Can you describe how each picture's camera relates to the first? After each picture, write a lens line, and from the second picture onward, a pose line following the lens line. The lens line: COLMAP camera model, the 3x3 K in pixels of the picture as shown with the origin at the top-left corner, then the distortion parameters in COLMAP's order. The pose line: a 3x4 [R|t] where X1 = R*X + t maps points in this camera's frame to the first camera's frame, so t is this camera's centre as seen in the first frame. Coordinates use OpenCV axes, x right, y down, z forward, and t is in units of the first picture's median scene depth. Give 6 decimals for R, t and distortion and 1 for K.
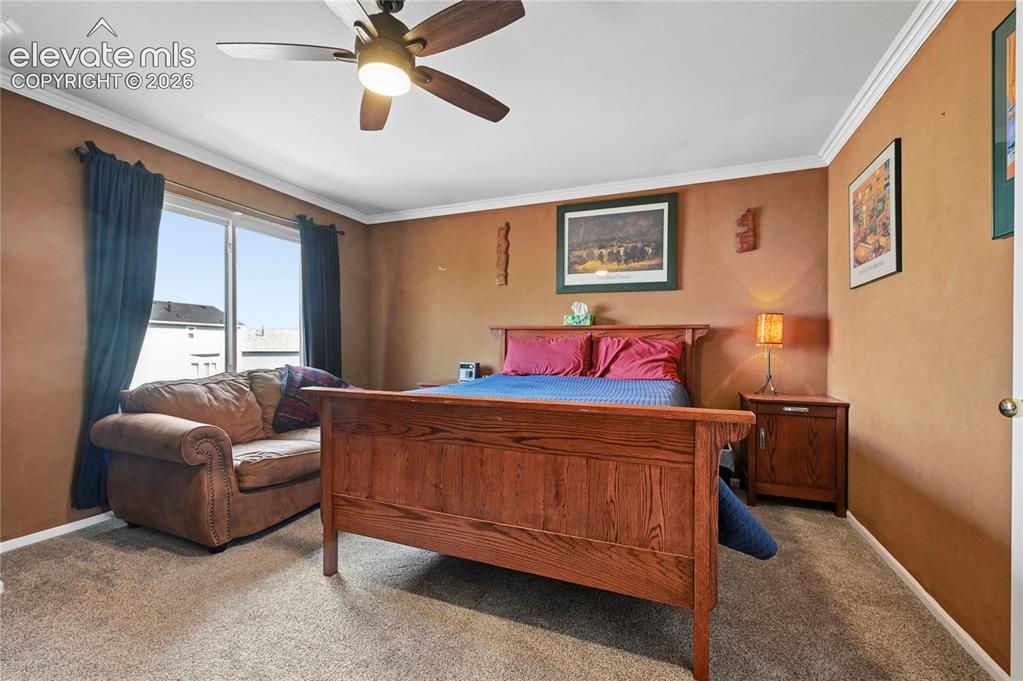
lens RADIAL K [[420.2, 0, 510.7], [0, 420.2, 344.3], [0, 0, 1]] dist [0.000083, -0.000046]
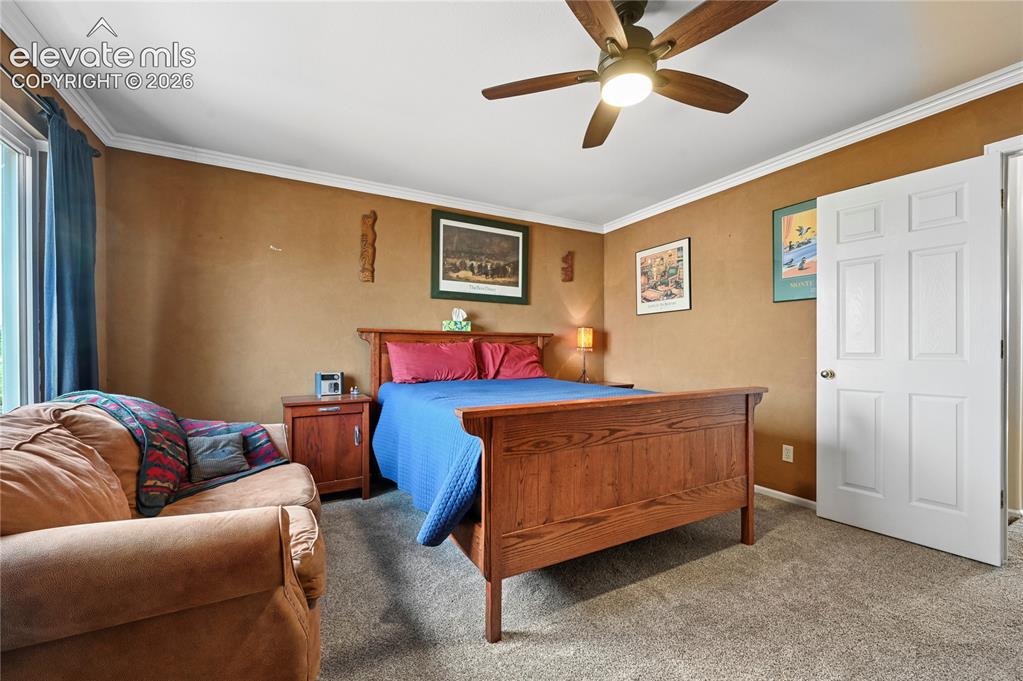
lens RADIAL K [[412.6, 0, 509.1], [0, 412.6, 346.6], [0, 0, 1]] dist [0.000136, -0.000022]
pose [[0.631772, -0.000269, 0.775155, -0.582573], [0.002399, 0.999996, -0.001608, -0.004548], [-0.775151, 0.002875, 0.631770, 0.274360]]
